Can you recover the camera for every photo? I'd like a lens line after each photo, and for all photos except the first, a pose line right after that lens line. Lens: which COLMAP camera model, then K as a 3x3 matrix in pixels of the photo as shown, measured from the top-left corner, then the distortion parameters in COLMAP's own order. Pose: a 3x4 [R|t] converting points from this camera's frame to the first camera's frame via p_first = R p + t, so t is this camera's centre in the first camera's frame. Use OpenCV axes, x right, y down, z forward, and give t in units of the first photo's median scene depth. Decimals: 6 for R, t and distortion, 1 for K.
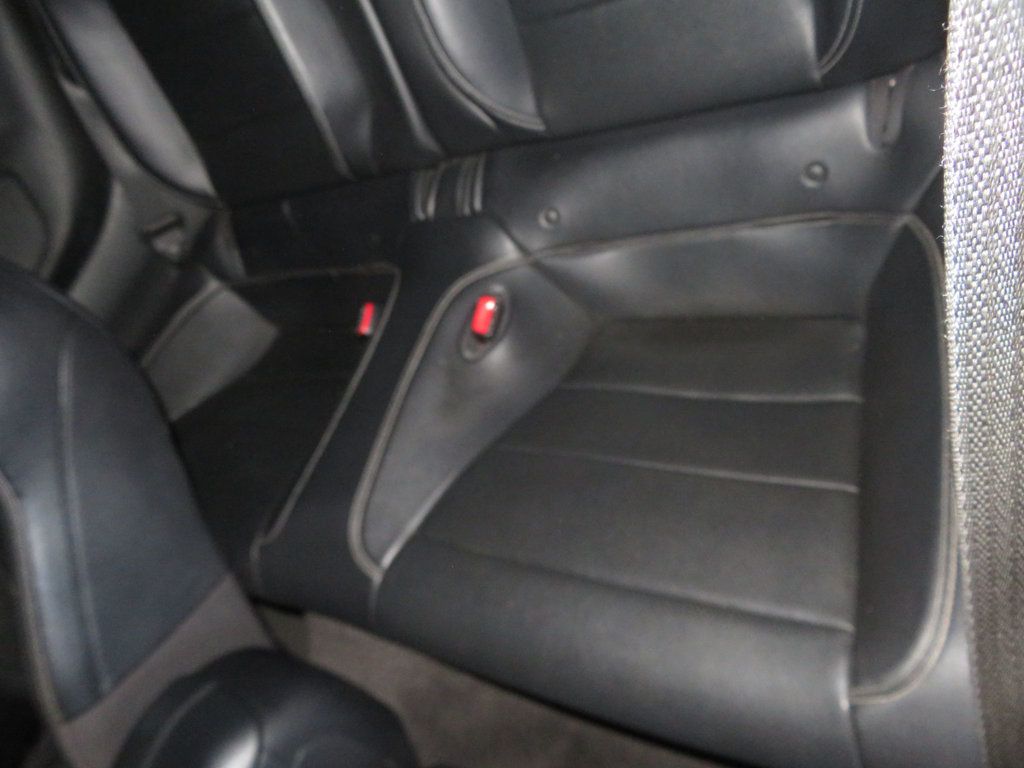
lens RADIAL K [[735.5, 0, 515.5], [0, 735.5, 383.1], [0, 0, 1]] dist [0.005255, -0.001882]
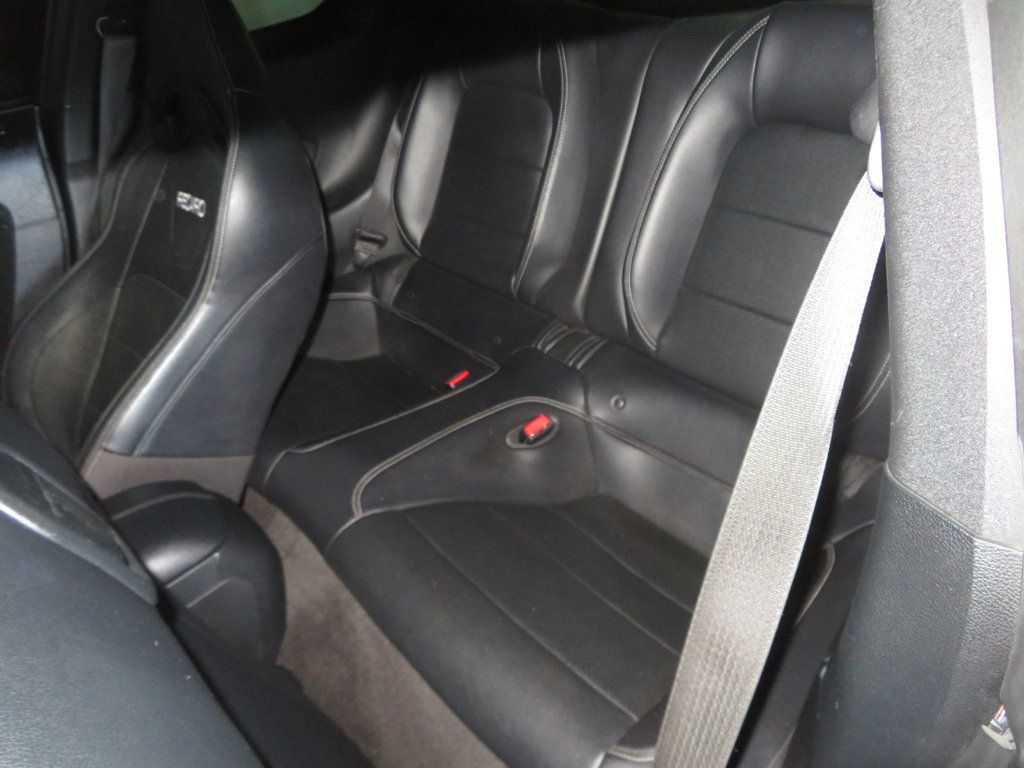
lens RADIAL K [[735.5, 0, 510.2], [0, 735.5, 382.3], [0, 0, 1]] dist [0.005255, -0.001882]
pose [[0.776497, 0.620194, -0.111409, 0.018263], [-0.626657, 0.741551, -0.239590, 0.180873], [-0.065977, 0.255856, 0.964461, -0.272099]]
